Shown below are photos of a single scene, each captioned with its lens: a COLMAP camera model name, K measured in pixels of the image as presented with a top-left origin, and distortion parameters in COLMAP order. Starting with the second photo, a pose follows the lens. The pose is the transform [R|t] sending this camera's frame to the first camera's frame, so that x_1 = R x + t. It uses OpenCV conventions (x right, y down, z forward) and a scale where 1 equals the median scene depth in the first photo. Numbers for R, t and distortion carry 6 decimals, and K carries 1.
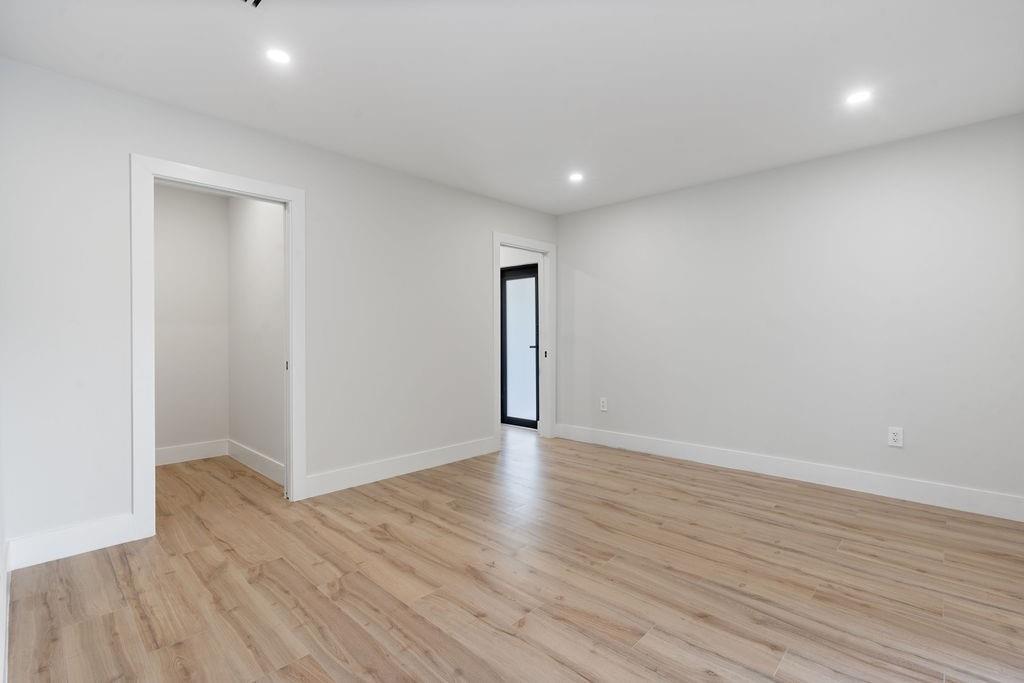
lens RADIAL K [[459.3, 0, 511.6], [0, 459.3, 339.8], [0, 0, 1]] dist [-0.003992, -0.000358]
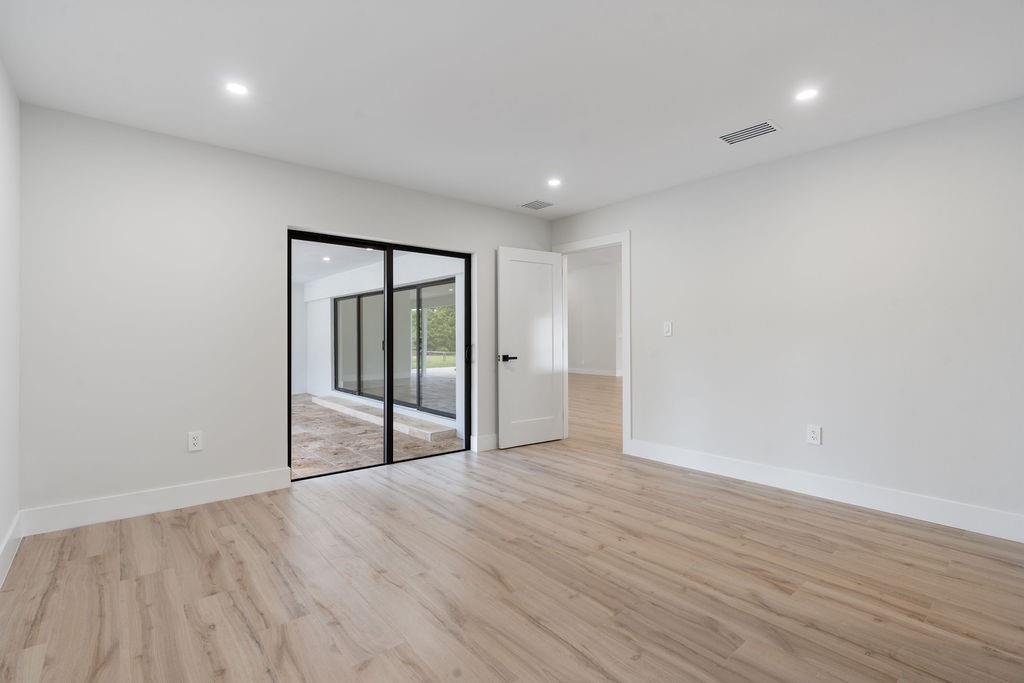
lens RADIAL K [[459.3, 0, 512.3], [0, 459.3, 339.7], [0, 0, 1]] dist [-0.003992, -0.000358]
pose [[-0.994397, -0.000463, 0.105705, 0.097589], [0.000385, 0.999968, 0.008006, -0.011982], [-0.105705, 0.008002, -0.994365, 2.029481]]
